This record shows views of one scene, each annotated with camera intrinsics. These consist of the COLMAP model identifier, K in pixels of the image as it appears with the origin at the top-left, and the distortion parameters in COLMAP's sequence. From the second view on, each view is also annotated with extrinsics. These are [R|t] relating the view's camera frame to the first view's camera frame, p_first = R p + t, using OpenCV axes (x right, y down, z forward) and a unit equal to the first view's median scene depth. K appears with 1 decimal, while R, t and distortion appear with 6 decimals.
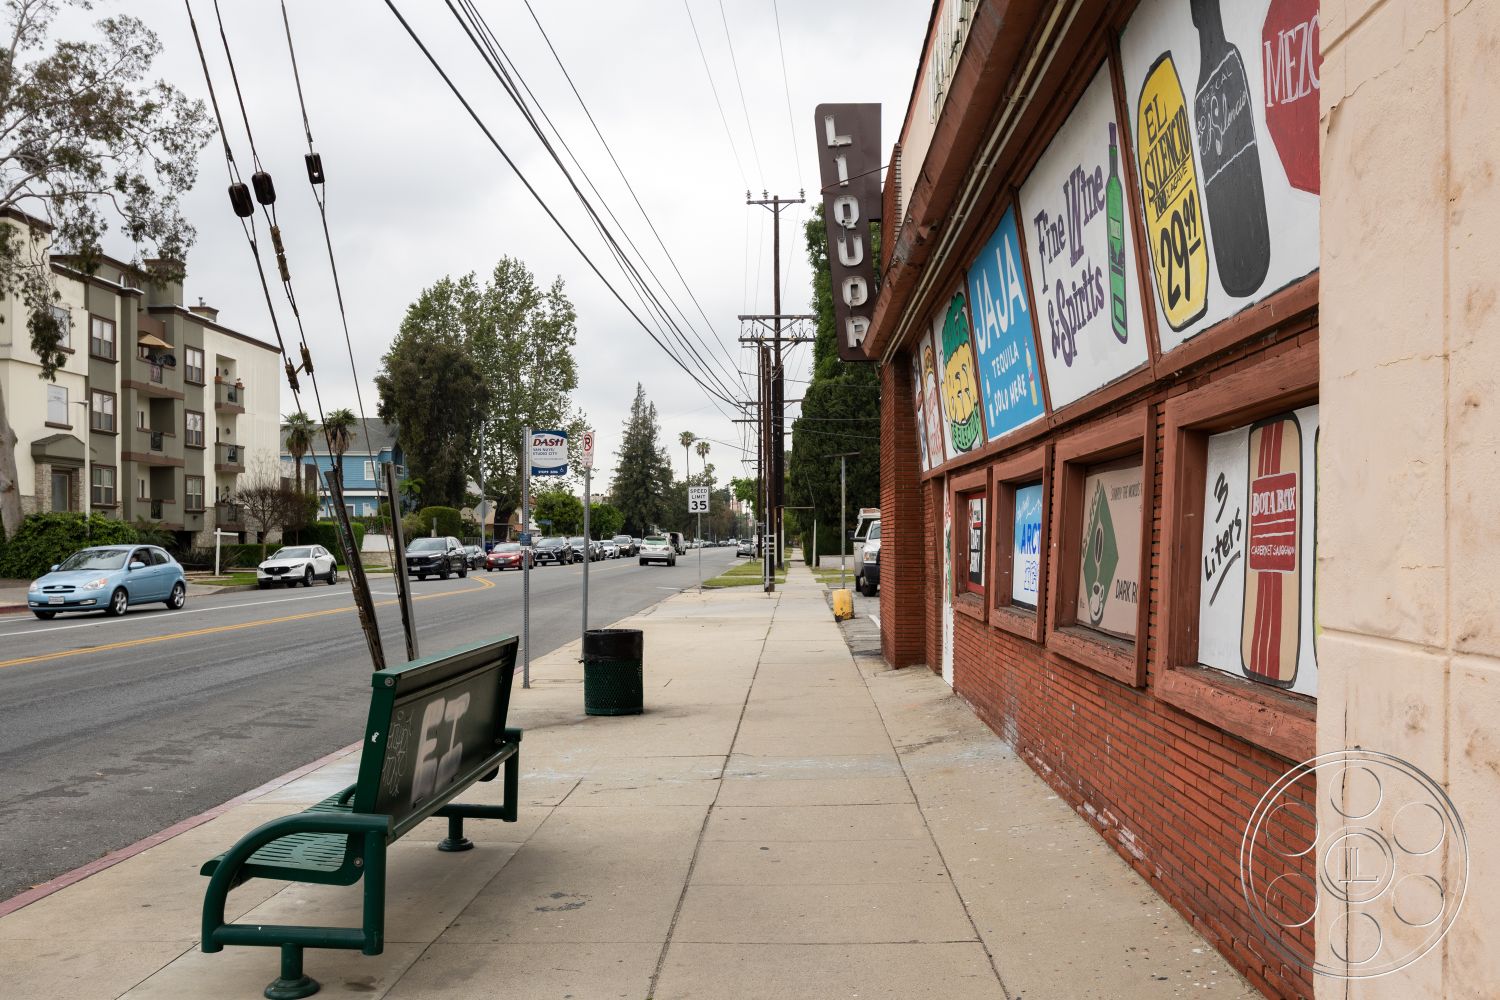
lens RADIAL K [[746.6, 0, 759.5], [0, 746.6, 559.2], [0, 0, 1]] dist [-0.004821, -0.000613]
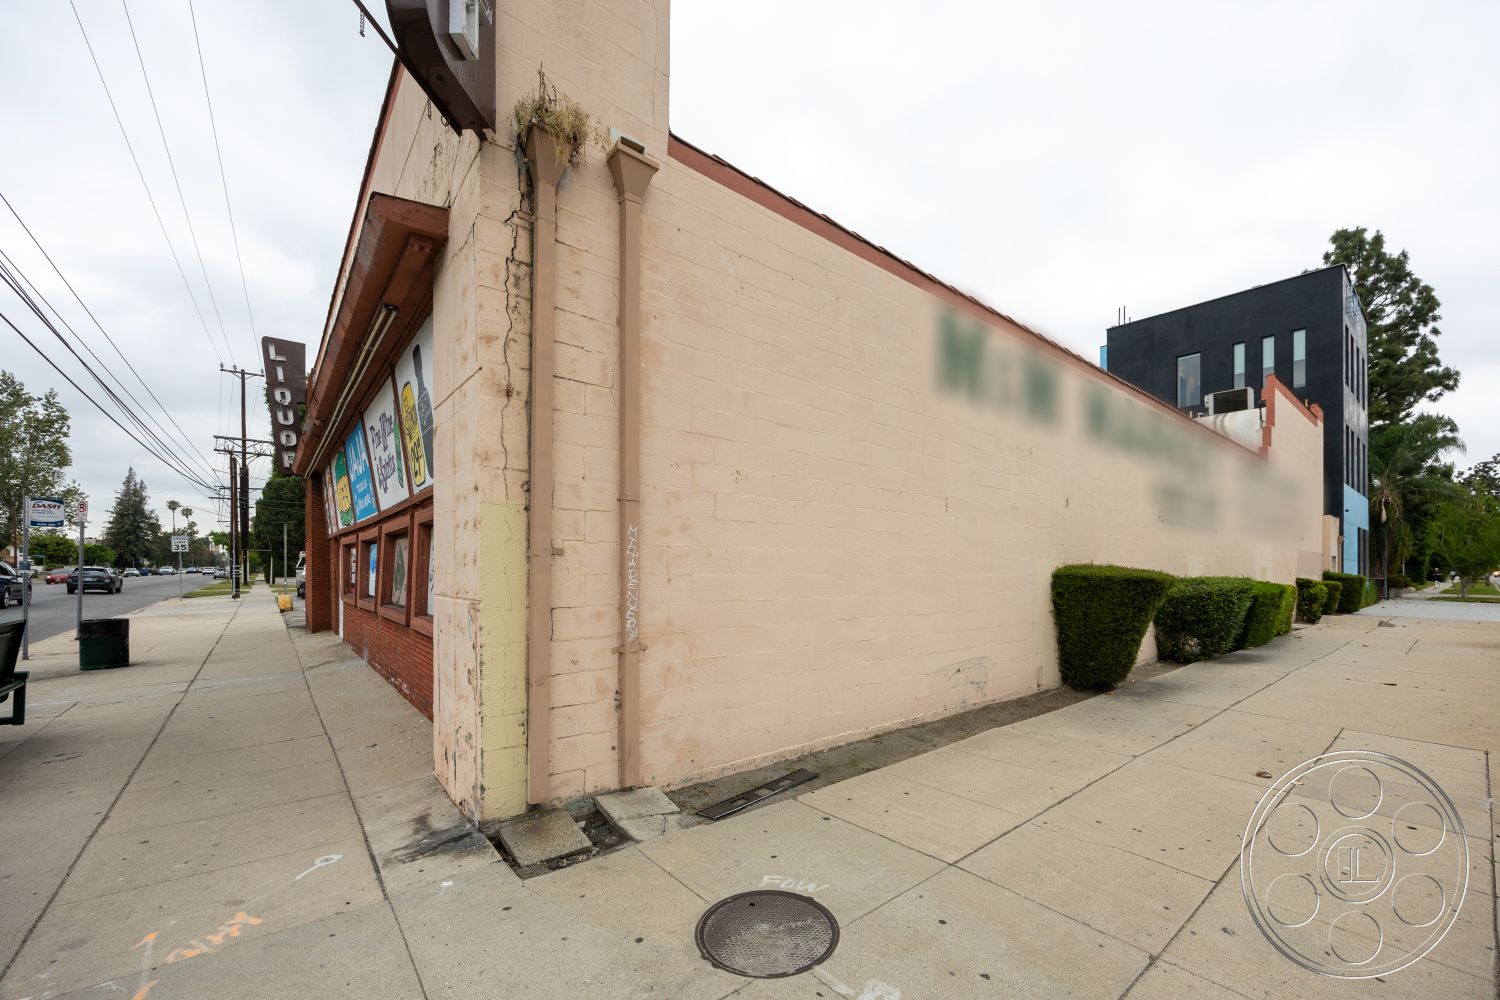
lens RADIAL K [[597.7, 0, 757.8], [0, 597.7, 579.2], [0, 0, 1]] dist [0.000483, 0.000292]
pose [[0.809283, -0.004092, 0.587405, 0.187327], [0.017946, 0.999681, -0.017761, 0.048237], [-0.587145, 0.024916, 0.809098, -0.880888]]
